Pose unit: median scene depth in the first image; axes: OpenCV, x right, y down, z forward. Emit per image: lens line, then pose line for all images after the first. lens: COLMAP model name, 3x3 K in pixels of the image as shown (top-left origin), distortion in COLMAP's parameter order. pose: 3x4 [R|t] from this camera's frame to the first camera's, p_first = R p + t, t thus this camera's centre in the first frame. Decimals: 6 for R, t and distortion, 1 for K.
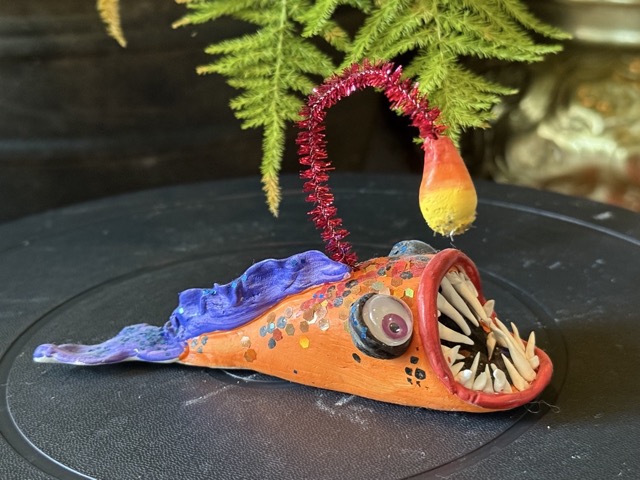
lens RADIAL K [[1123.7, 0, 314.8], [0, 1123.7, 240.1], [0, 0, 1]] dist [0.156046, 0.000000]
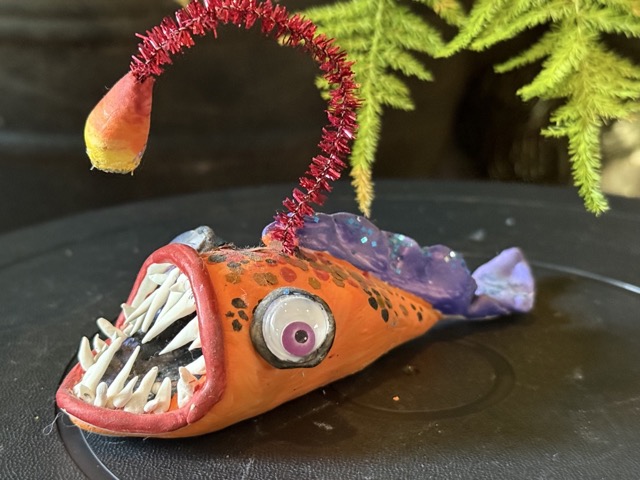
lens RADIAL K [[1123.7, 0, 320.9], [0, 1123.7, 241.2], [0, 0, 1]] dist [0.156046, 0.000000]
pose [[0.998390, 0.051823, -0.023066, -0.046292], [-0.052618, 0.997990, -0.035306, 0.025969], [0.021190, 0.036463, 0.999110, 0.172472]]
